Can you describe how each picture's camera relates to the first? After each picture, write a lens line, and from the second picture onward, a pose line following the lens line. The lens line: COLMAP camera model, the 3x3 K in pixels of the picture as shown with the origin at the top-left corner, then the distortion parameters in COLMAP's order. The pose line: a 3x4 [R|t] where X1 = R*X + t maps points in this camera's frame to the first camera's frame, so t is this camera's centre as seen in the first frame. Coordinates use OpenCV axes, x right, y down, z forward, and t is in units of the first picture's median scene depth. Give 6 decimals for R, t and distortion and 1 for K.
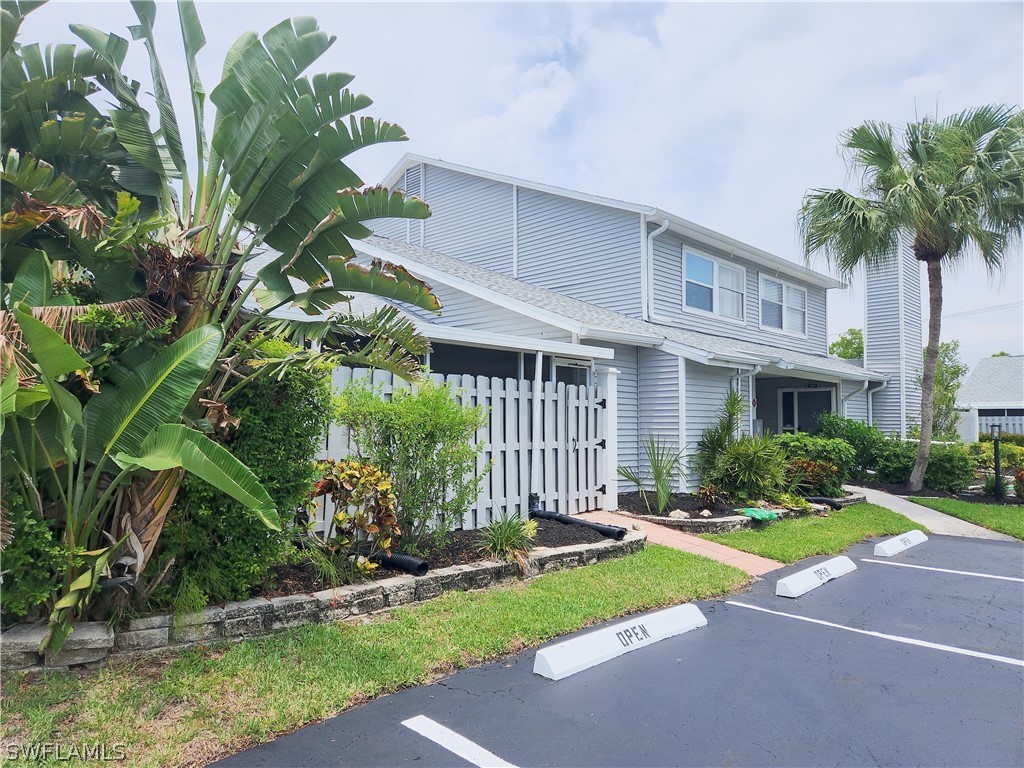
lens RADIAL K [[682.9, 0, 511.4], [0, 682.9, 385.3], [0, 0, 1]] dist [0.076122, -0.062876]
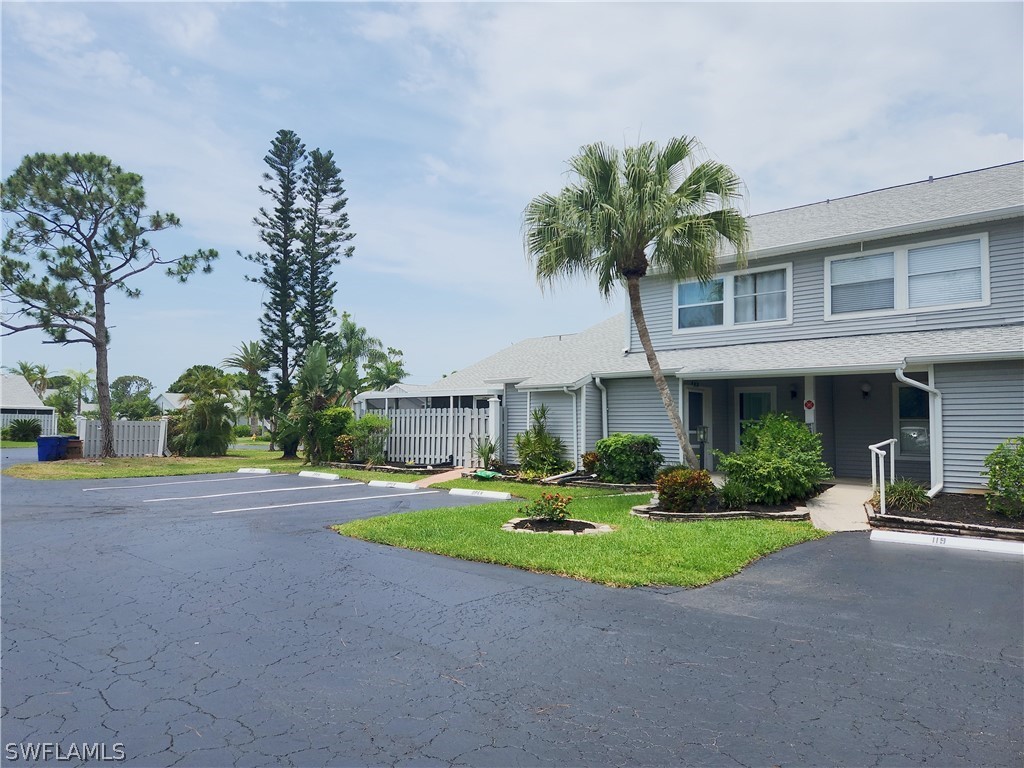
lens RADIAL K [[682.9, 0, 514.8], [0, 682.9, 385.2], [0, 0, 1]] dist [0.076122, -0.062876]
pose [[0.083433, -0.058949, -0.994768, 2.346887], [0.060025, 0.996734, -0.054031, 0.053478], [0.994704, -0.055203, 0.086699, 0.984808]]
